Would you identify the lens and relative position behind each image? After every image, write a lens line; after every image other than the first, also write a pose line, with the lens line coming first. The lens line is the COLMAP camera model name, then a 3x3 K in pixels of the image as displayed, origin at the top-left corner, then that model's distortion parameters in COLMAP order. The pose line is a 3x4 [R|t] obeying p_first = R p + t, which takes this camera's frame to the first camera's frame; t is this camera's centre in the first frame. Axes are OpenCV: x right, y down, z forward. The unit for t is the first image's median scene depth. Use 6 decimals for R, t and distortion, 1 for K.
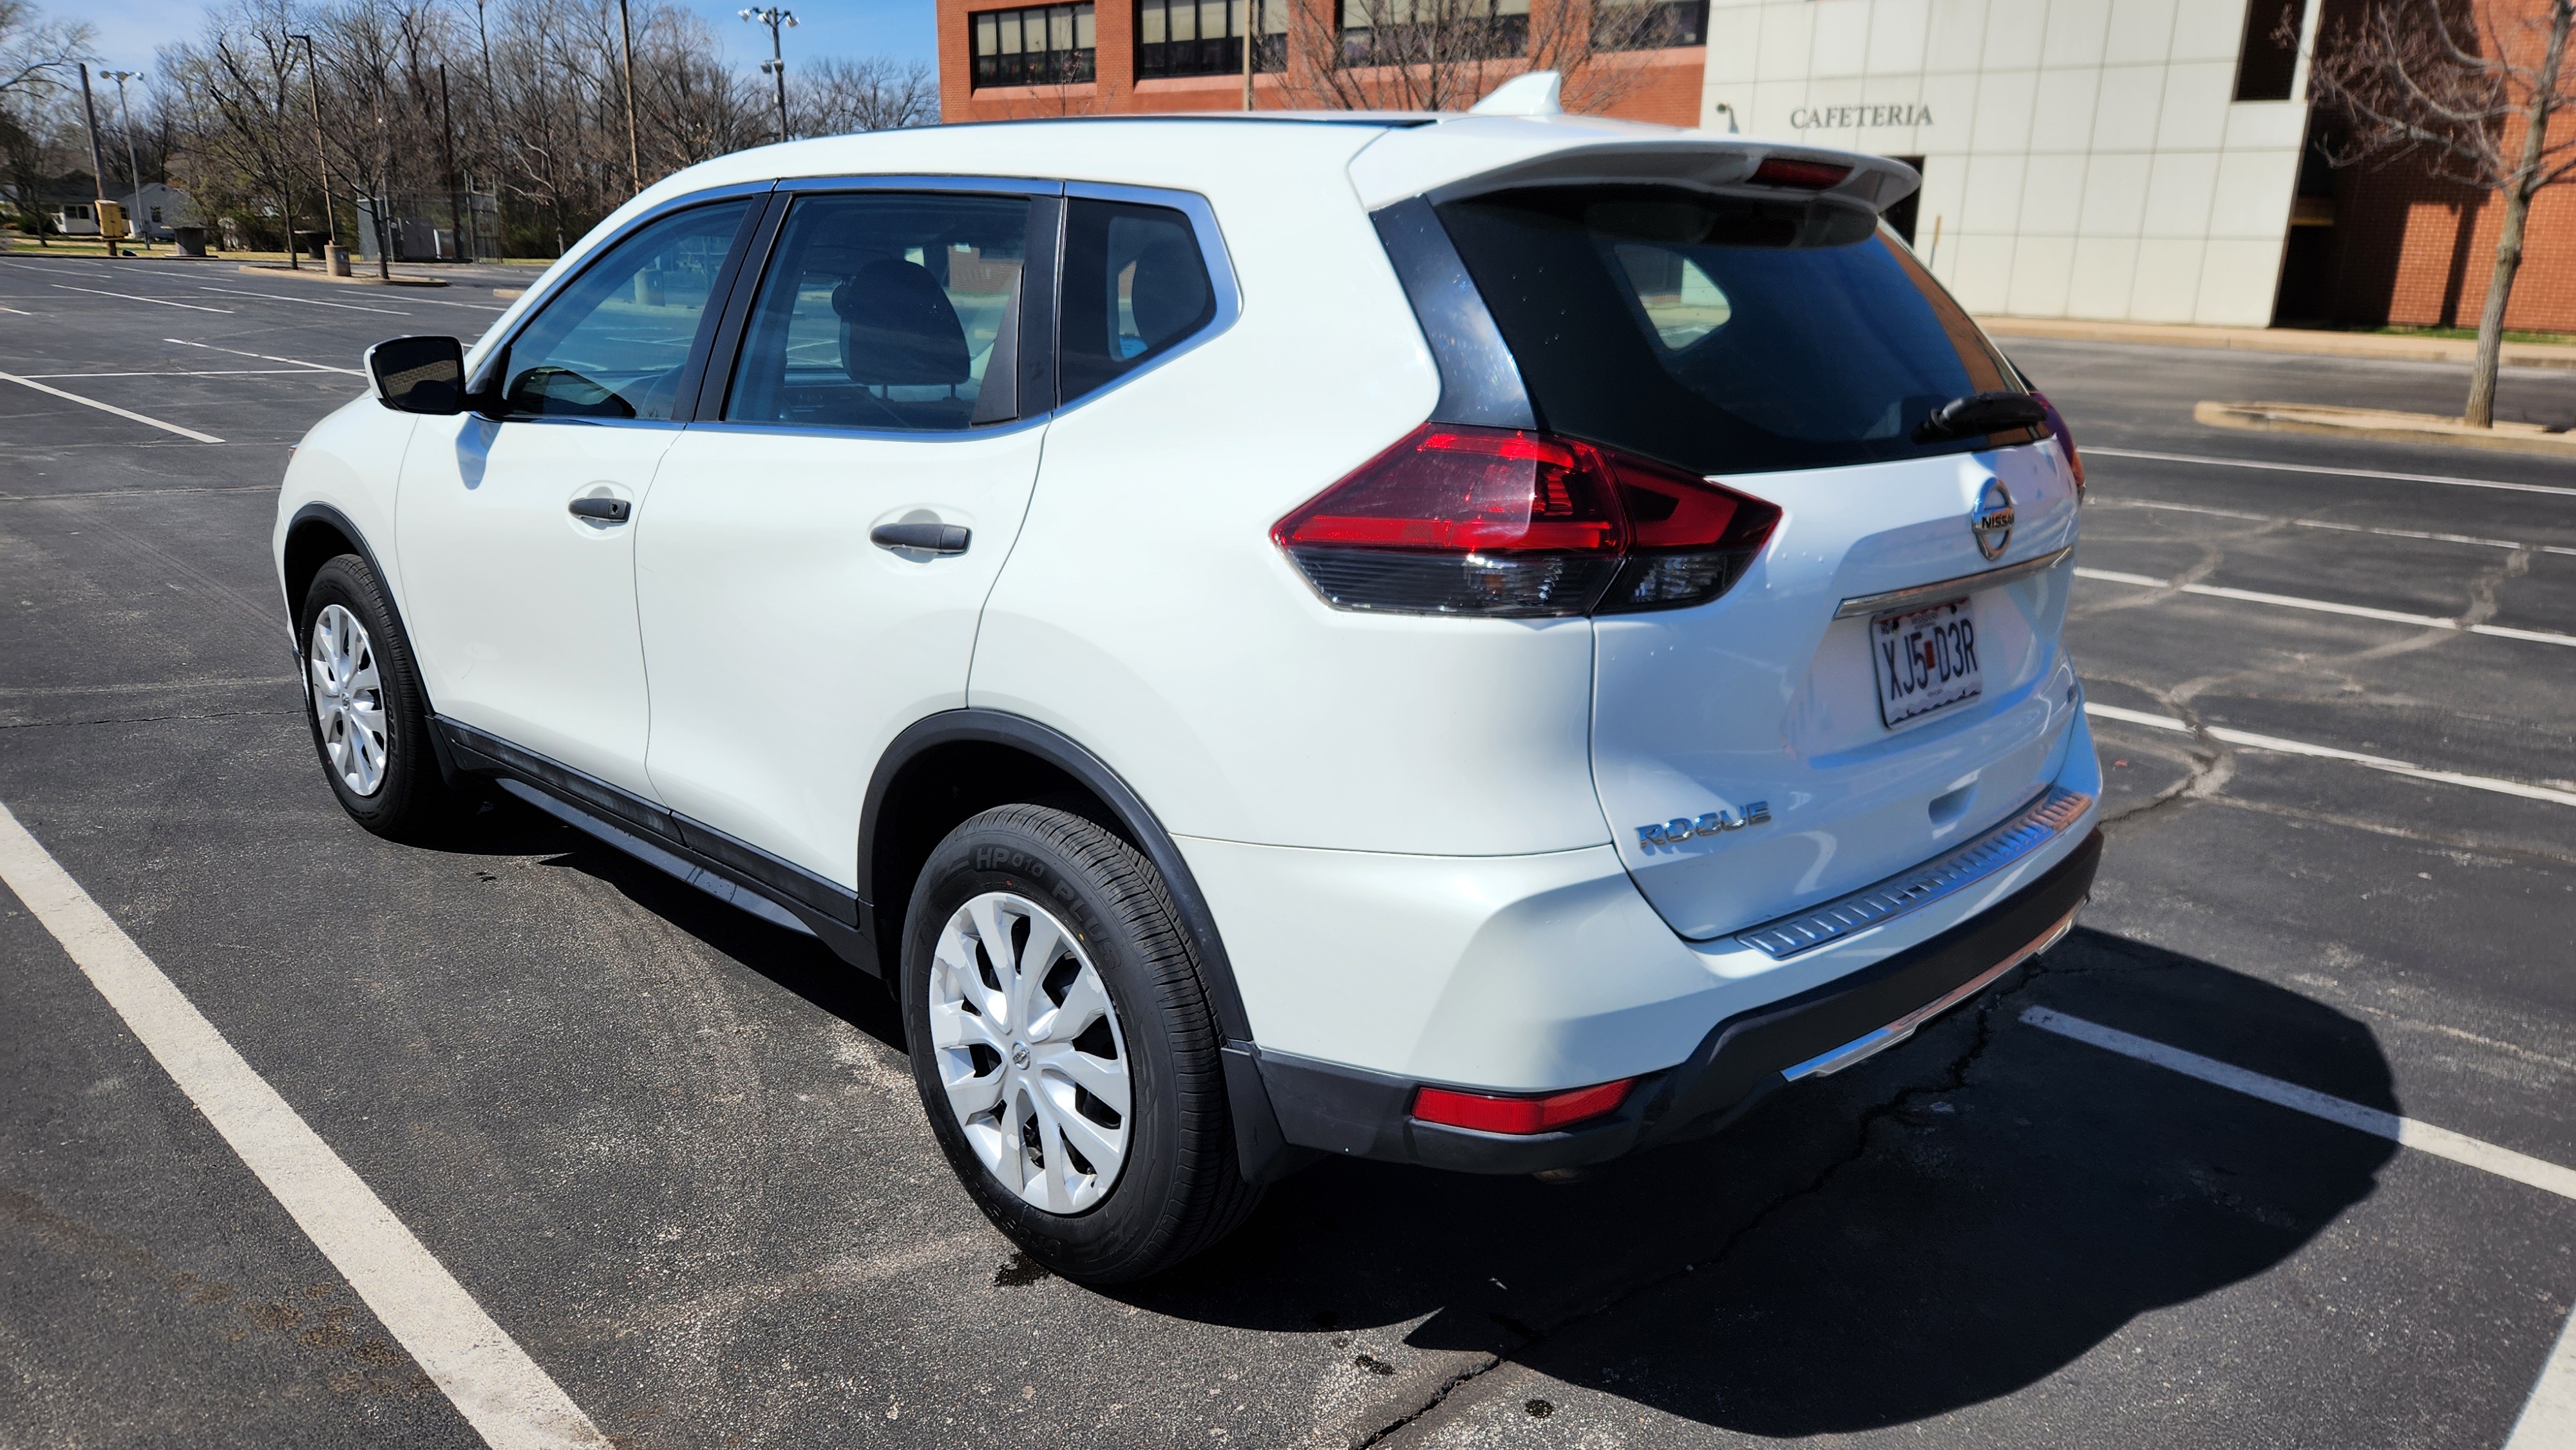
lens RADIAL K [[1754.5, 0, 1288.0], [0, 1754.5, 725.0], [0, 0, 1]] dist [0.070689, -0.073922]
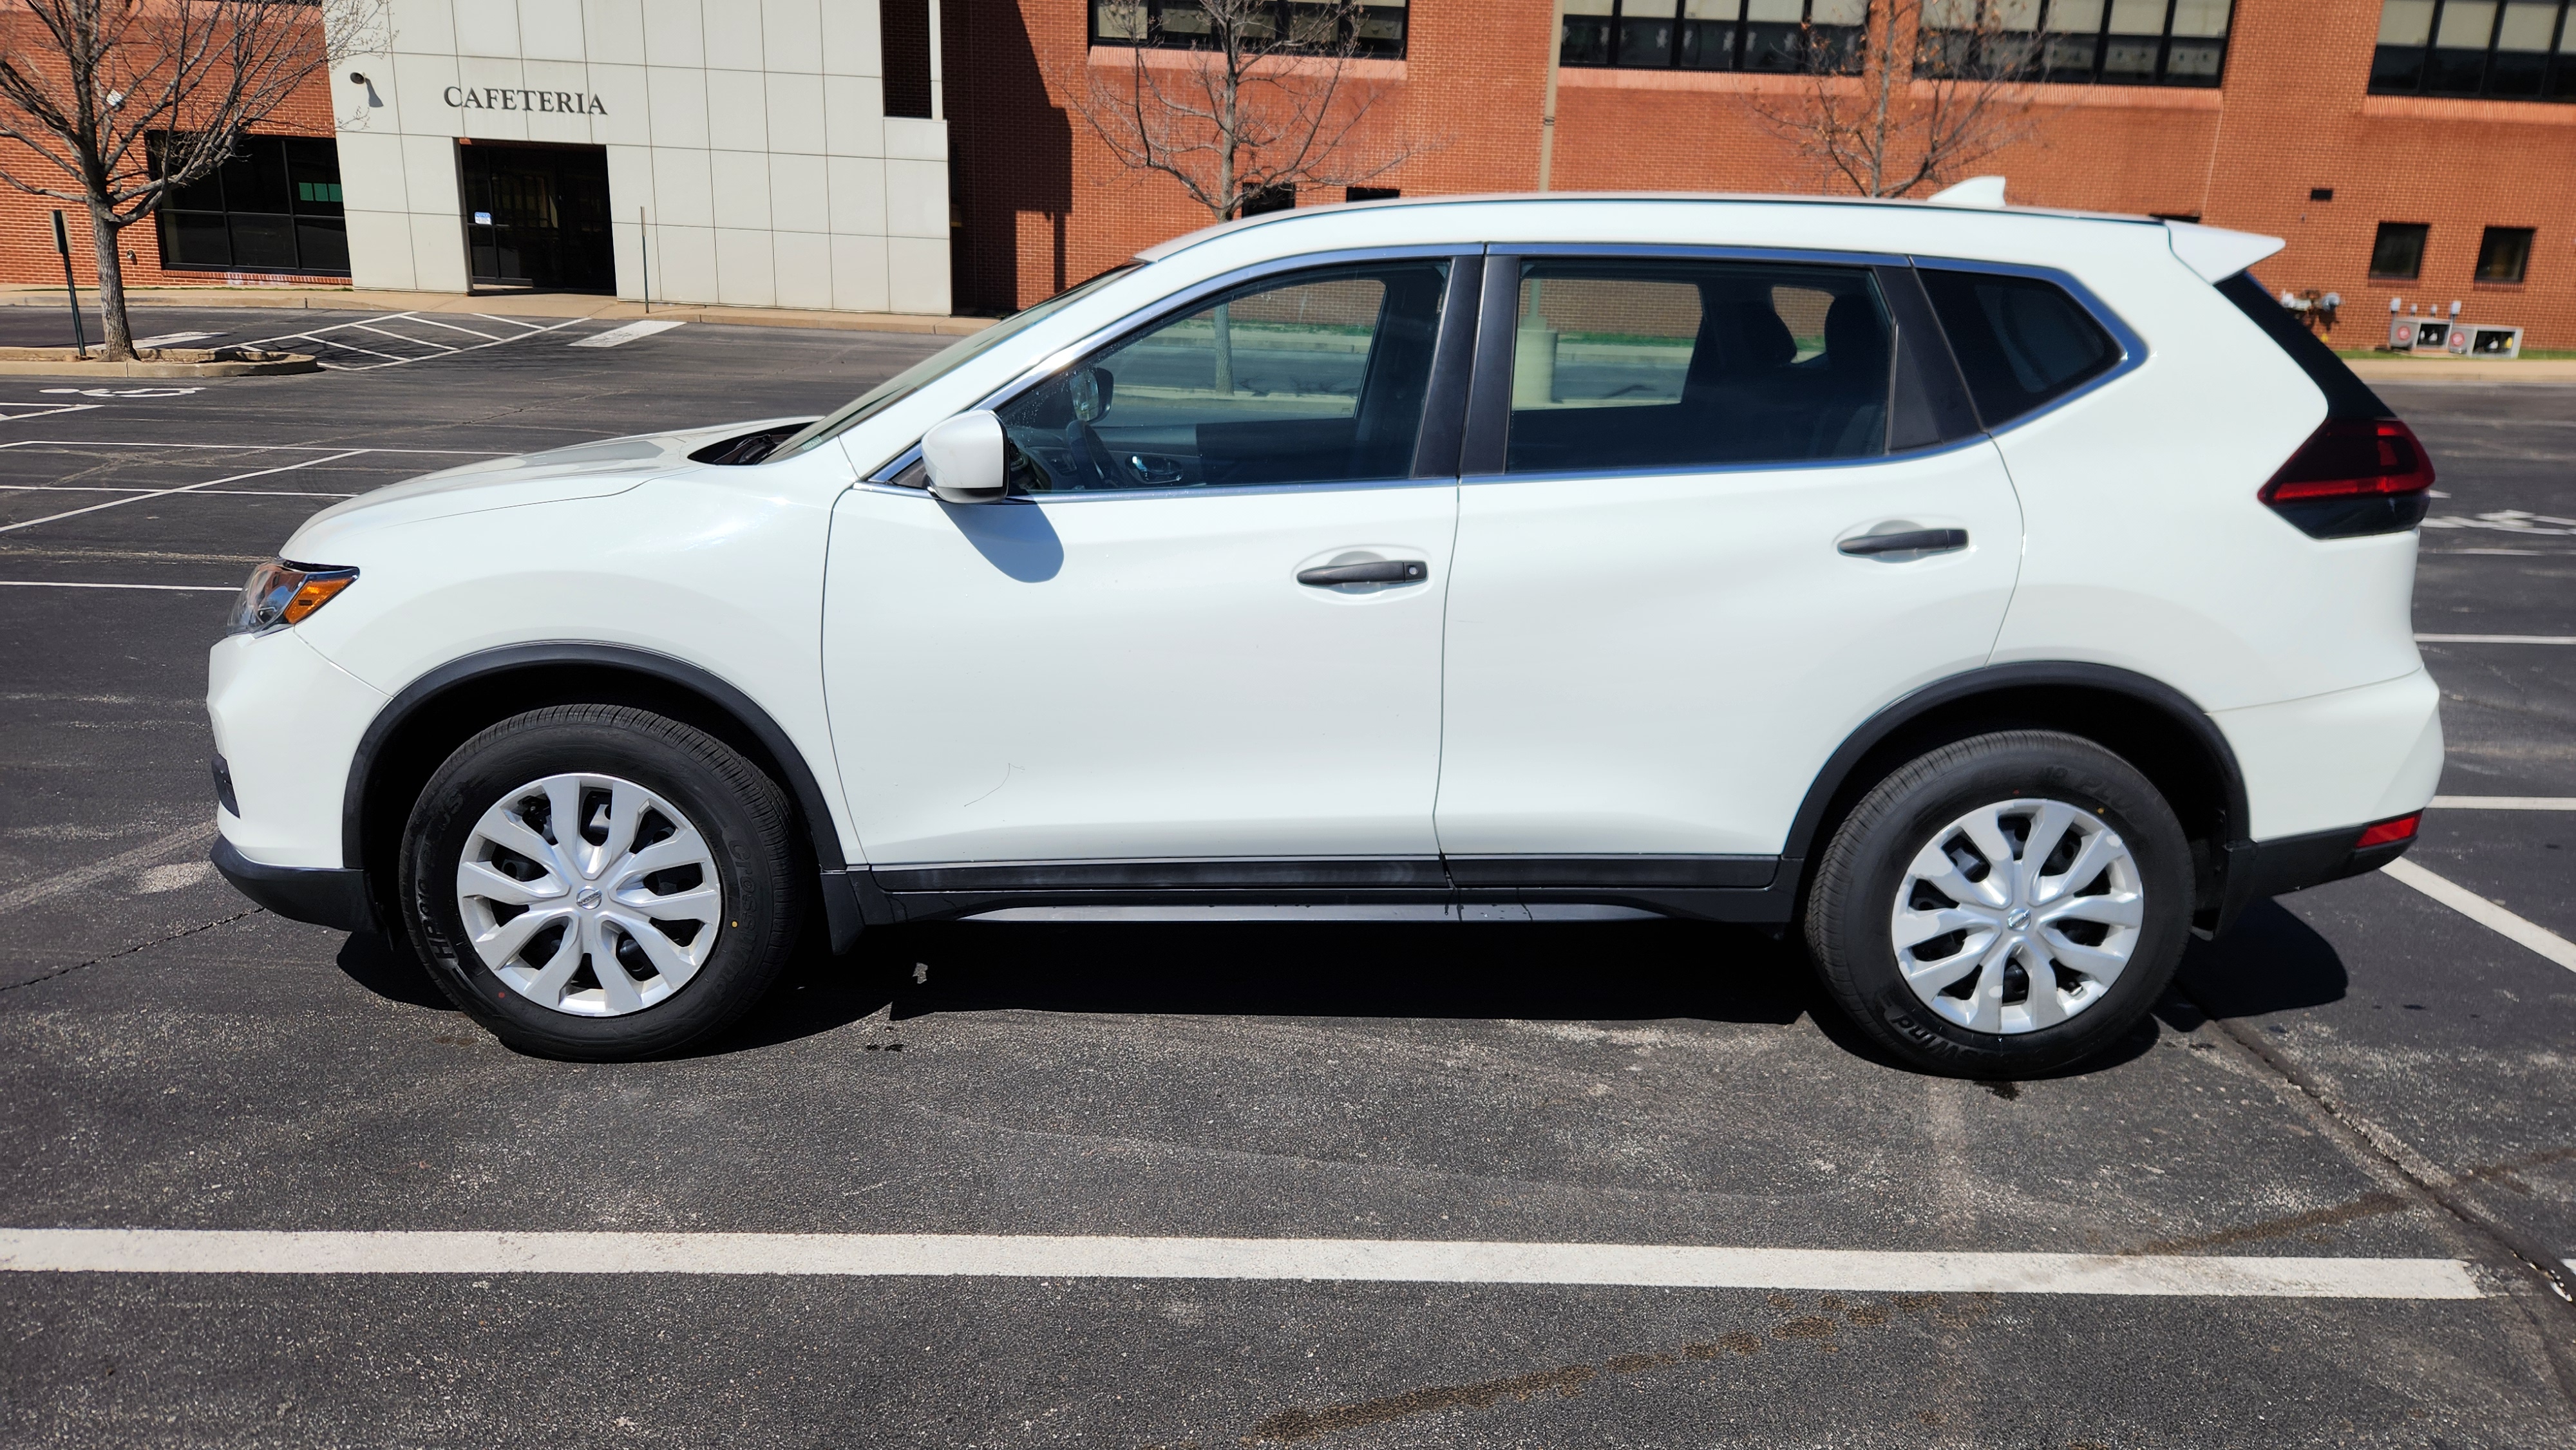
lens RADIAL K [[1754.5, 0, 1288.0], [0, 1754.5, 725.0], [0, 0, 1]] dist [0.070689, -0.073922]
pose [[0.686891, -0.182770, 0.703404, -1.081498], [0.175819, 0.980902, 0.083183, -0.122685], [-0.705173, 0.066534, 0.705907, 0.330959]]
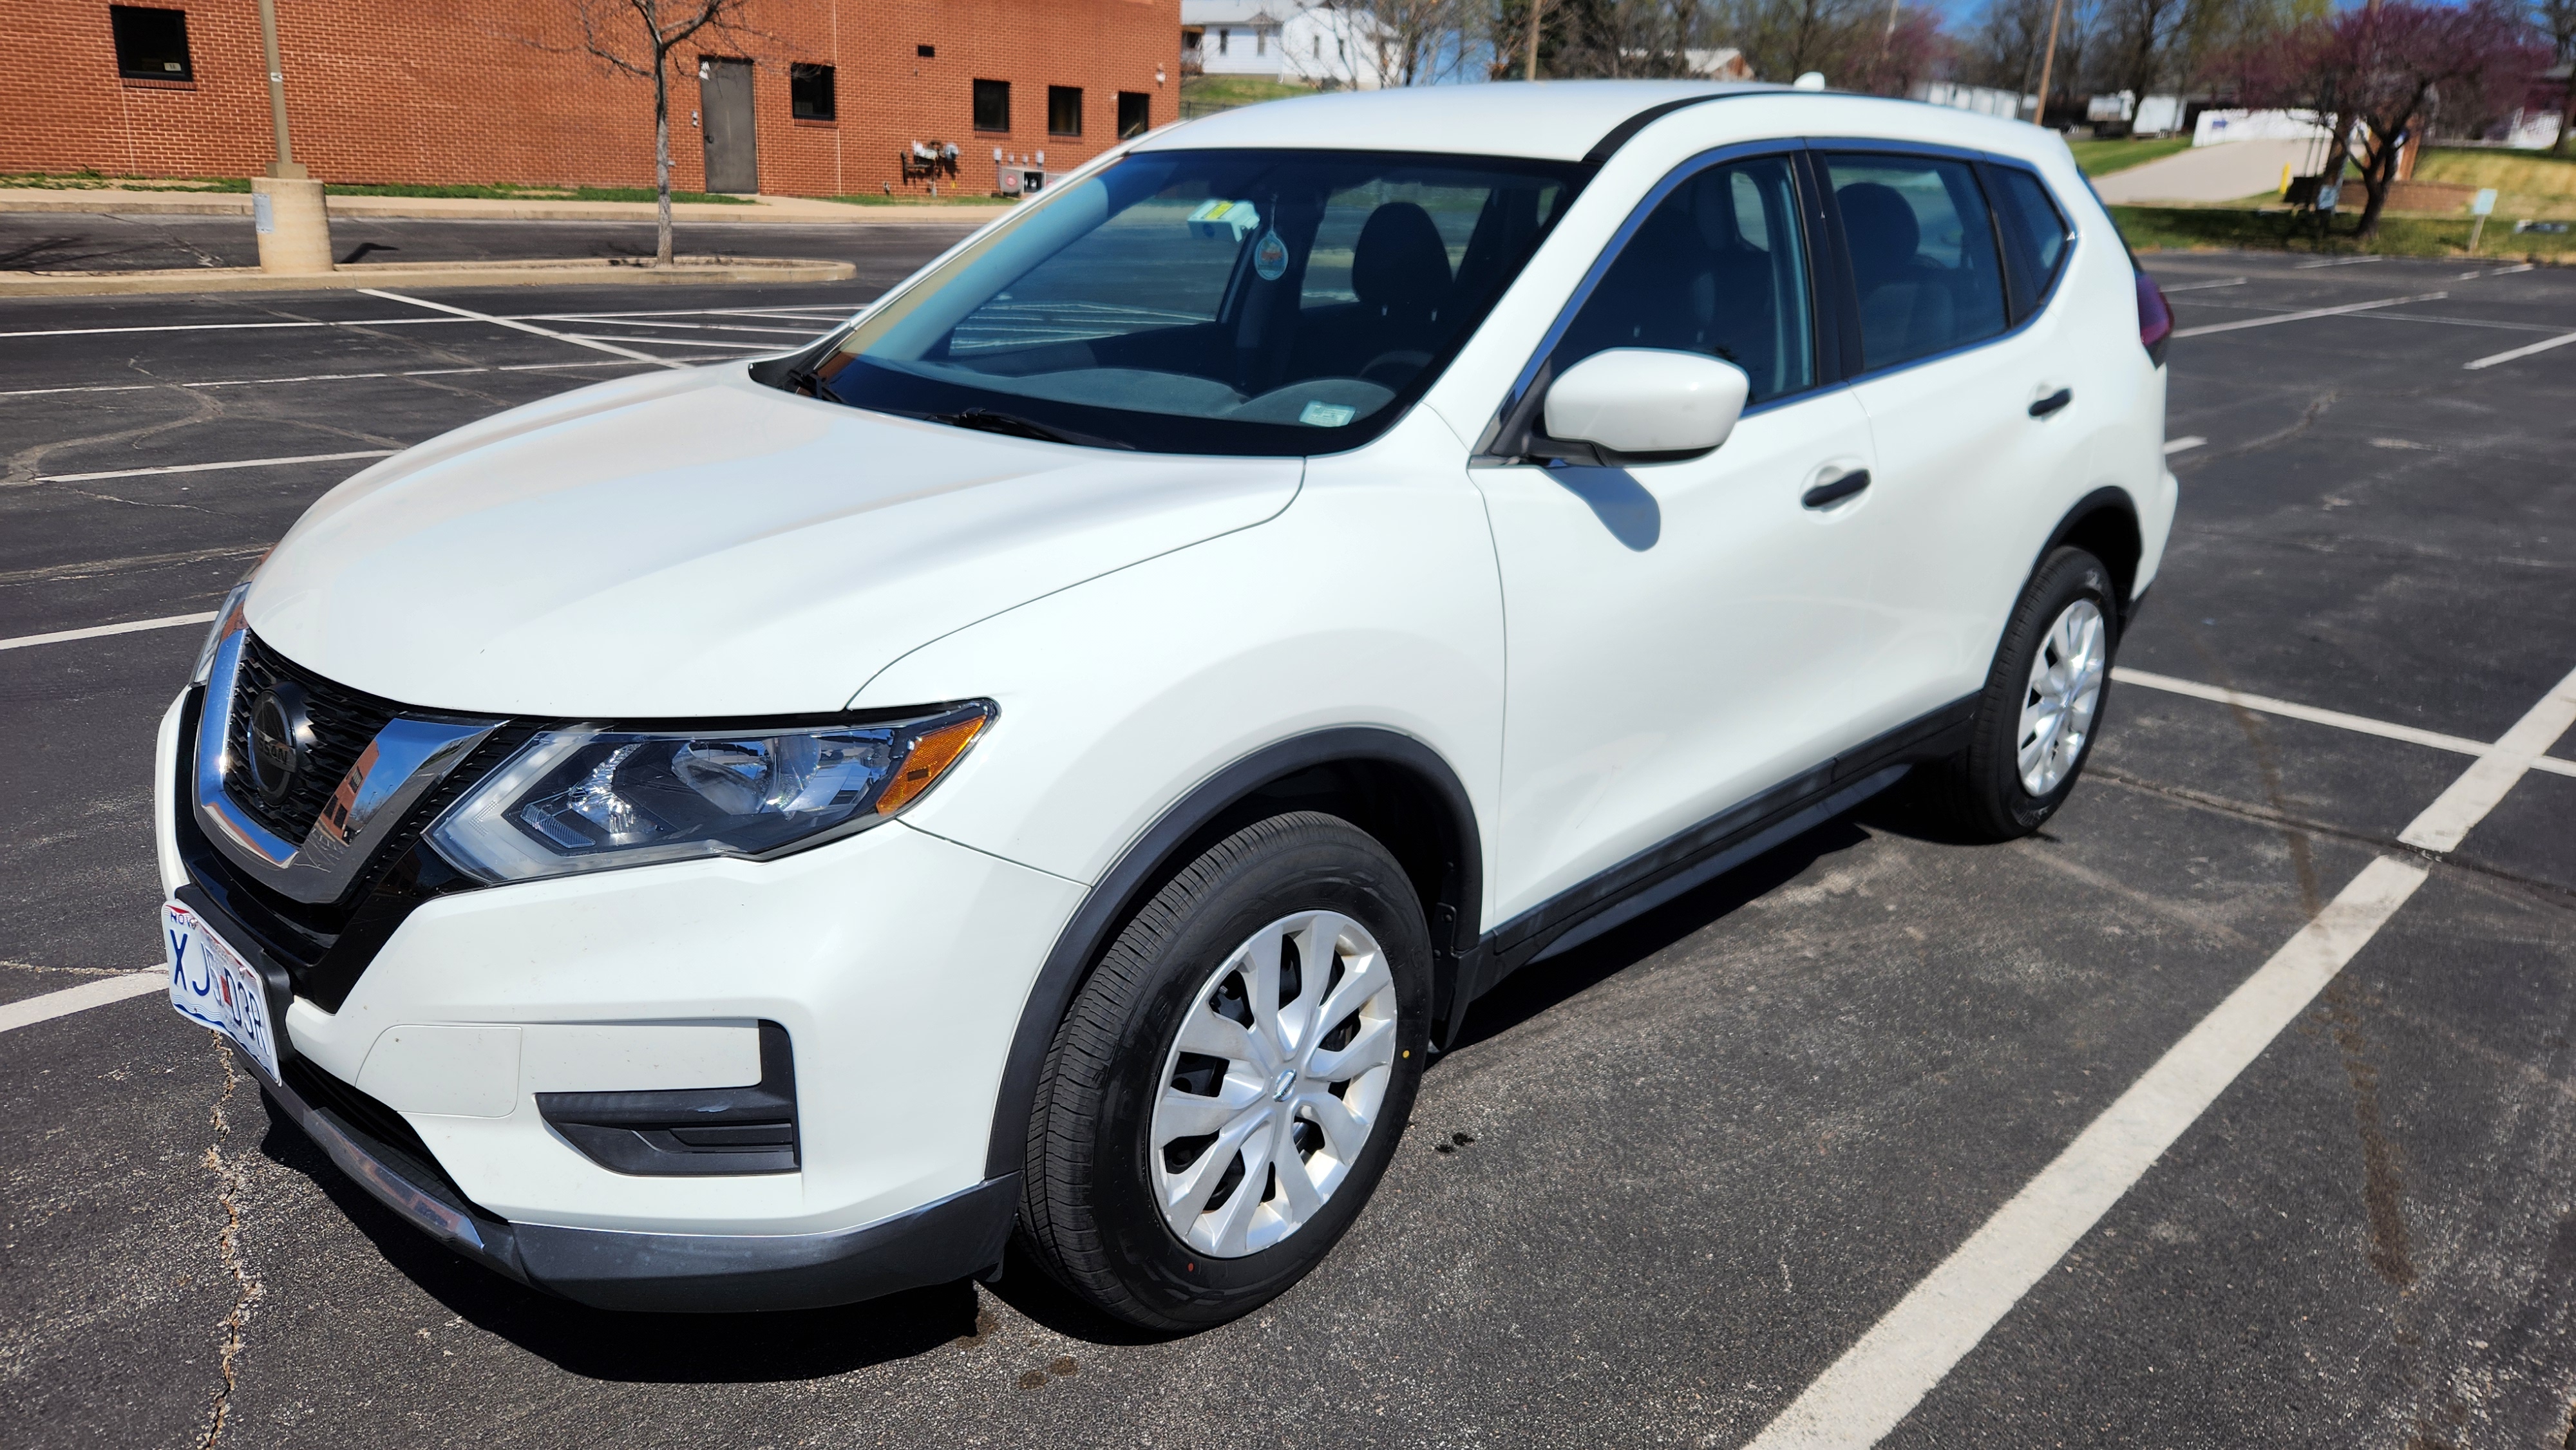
lens RADIAL K [[1762.1, 0, 1291.6], [0, 1762.1, 709.5], [0, 0, 1]] dist [0.063144, -0.000445]
pose [[-0.027853, -0.316710, 0.948113, -1.290497], [0.225187, 0.922113, 0.314640, -0.369525], [-0.973917, 0.222267, 0.045635, 1.222770]]
